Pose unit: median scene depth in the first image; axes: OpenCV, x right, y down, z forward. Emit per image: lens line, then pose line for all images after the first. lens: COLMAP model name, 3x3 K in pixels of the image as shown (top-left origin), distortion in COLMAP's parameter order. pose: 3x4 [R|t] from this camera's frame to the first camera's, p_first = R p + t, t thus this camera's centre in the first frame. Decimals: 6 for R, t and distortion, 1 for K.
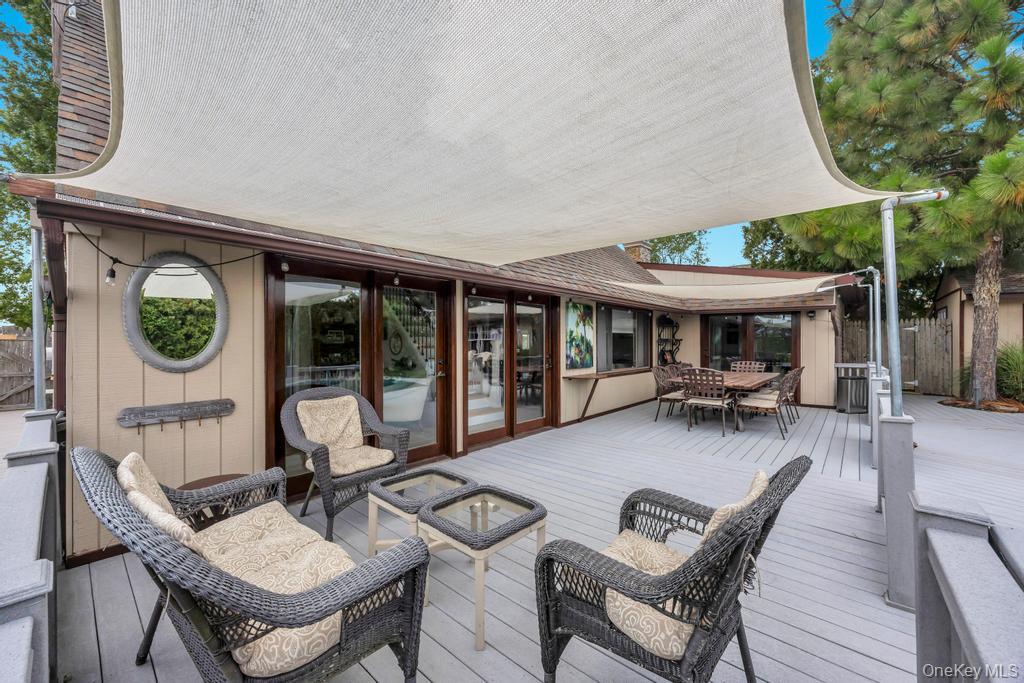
lens RADIAL K [[394.8, 0, 514.1], [0, 394.8, 342.6], [0, 0, 1]] dist [-0.001946, -0.000393]
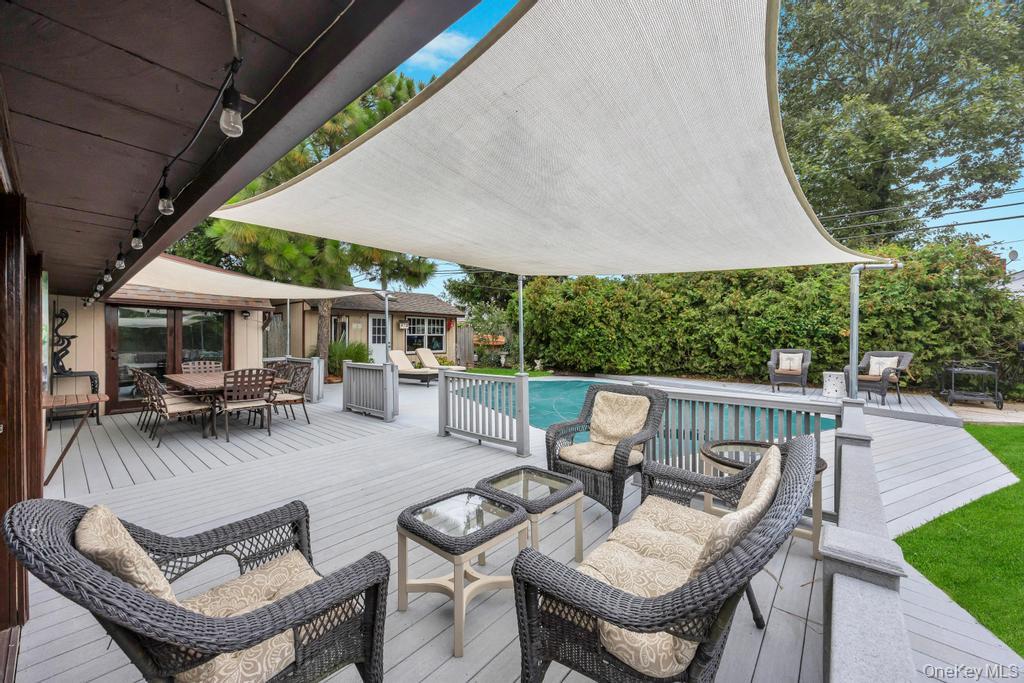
lens RADIAL K [[397.8, 0, 514.9], [0, 397.8, 336.6], [0, 0, 1]] dist [0.000644, 0.000107]
pose [[-0.006269, 0.003328, 0.999975, -0.339255], [0.001036, 0.999994, -0.003322, -0.005498], [-0.999980, 0.001015, -0.006272, 0.275516]]
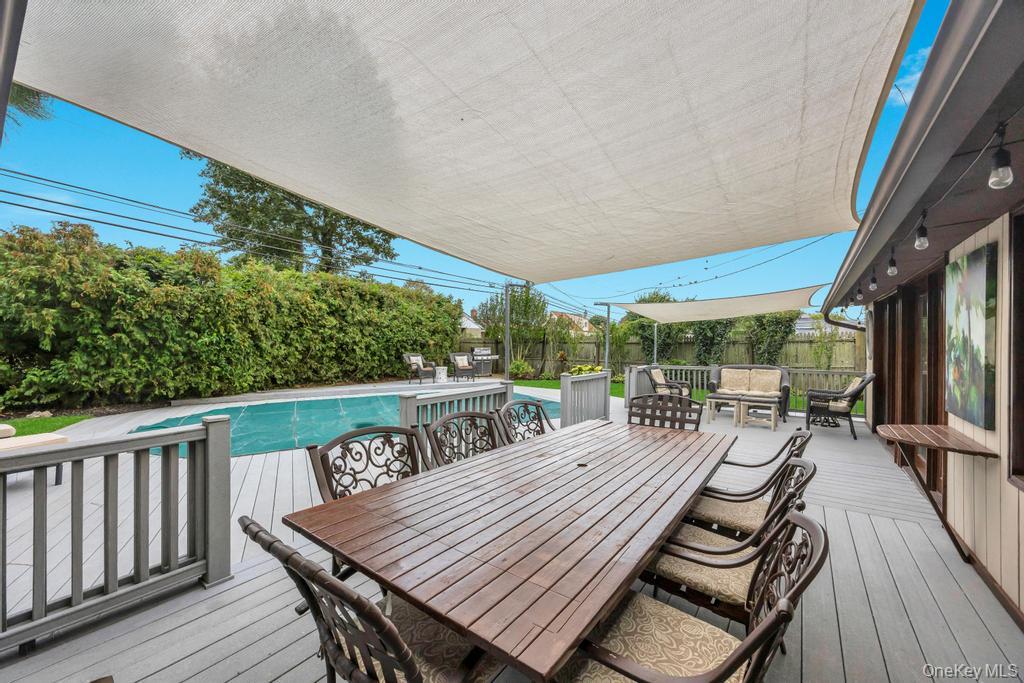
lens RADIAL K [[397.8, 0, 514.9], [0, 397.8, 336.6], [0, 0, 1]] dist [0.000644, 0.000107]
pose [[-0.995398, -0.021565, -0.093372, 0.545684], [-0.021514, 0.999767, -0.001547, -0.050313], [0.093384, 0.000469, -0.995630, 1.155549]]
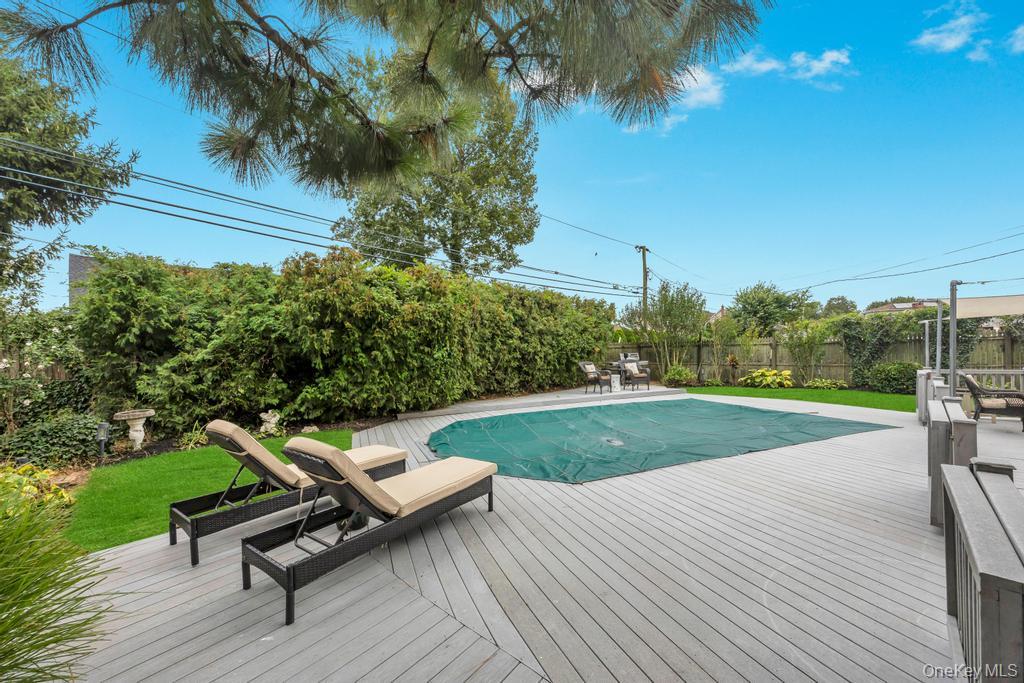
lens RADIAL K [[405.7, 0, 512.0], [0, 405.7, 341.5], [0, 0, 1]] dist [-0.001422, -0.000104]
pose [[-0.998565, 0.011639, 0.052271, 1.023370], [0.011744, 0.999930, 0.001704, -0.060605], [-0.052247, 0.002316, -0.998631, 1.103025]]
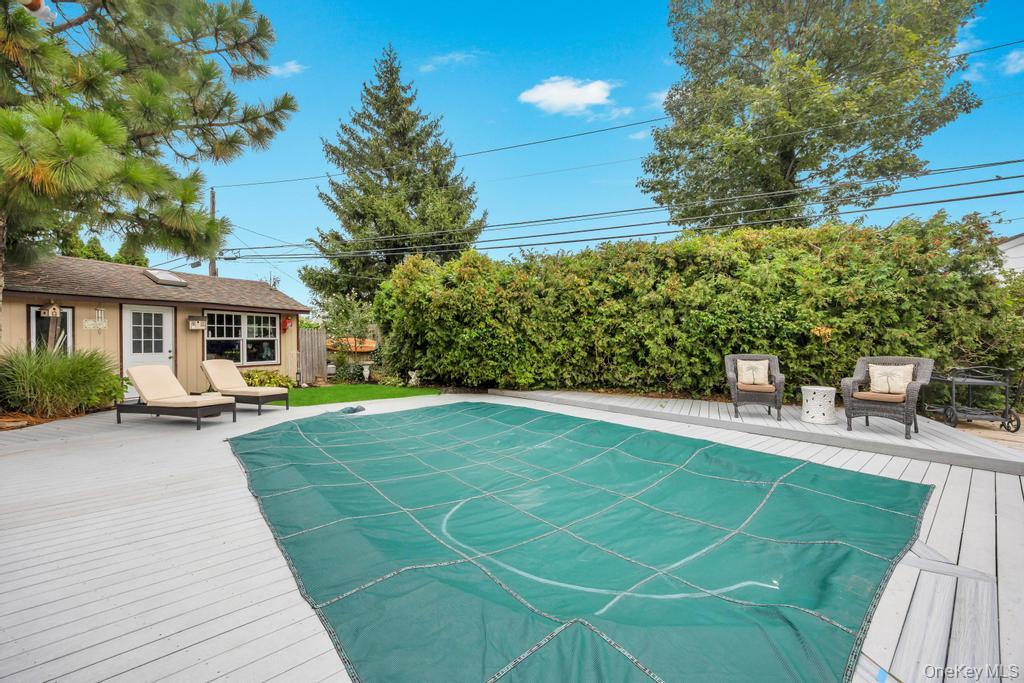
lens RADIAL K [[394.8, 0, 514.1], [0, 394.8, 342.6], [0, 0, 1]] dist [-0.001946, -0.000393]
pose [[-0.254902, -0.001526, 0.966966, 0.140626], [0.008813, 0.999954, 0.003902, -0.004406], [-0.966927, 0.009517, -0.254877, 0.156488]]
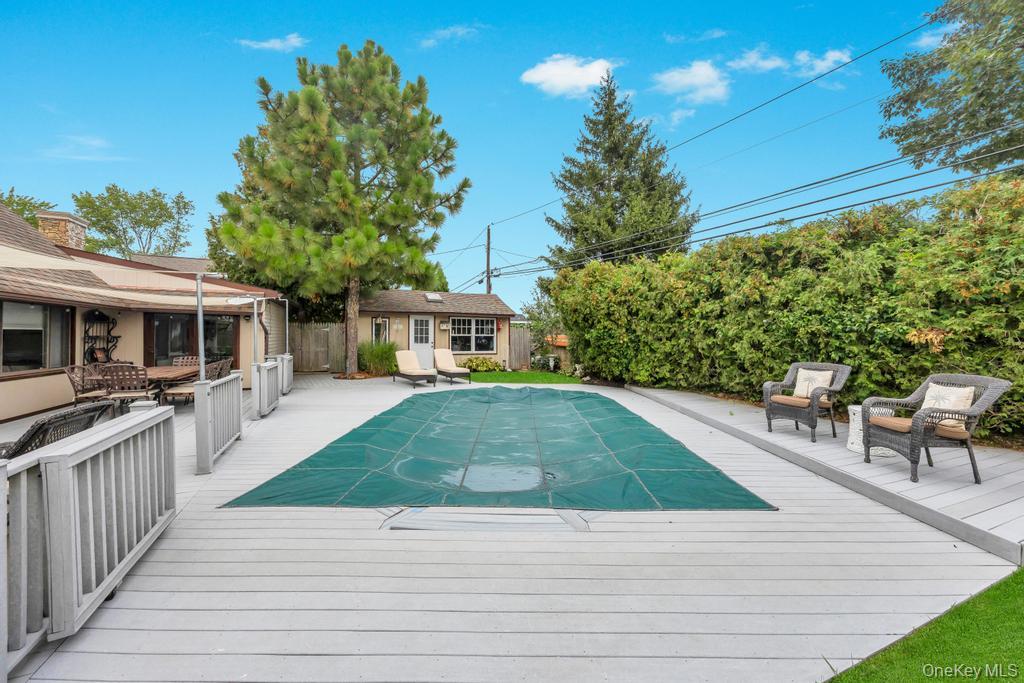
lens RADIAL K [[398.8, 0, 511.9], [0, 398.8, 332.6], [0, 0, 1]] dist [-0.000096, -0.000047]
pose [[0.430061, 0.011114, 0.902731, -0.055399], [-0.005508, 0.999938, -0.009687, -0.016026], [-0.902783, -0.000806, 0.430096, -0.350479]]
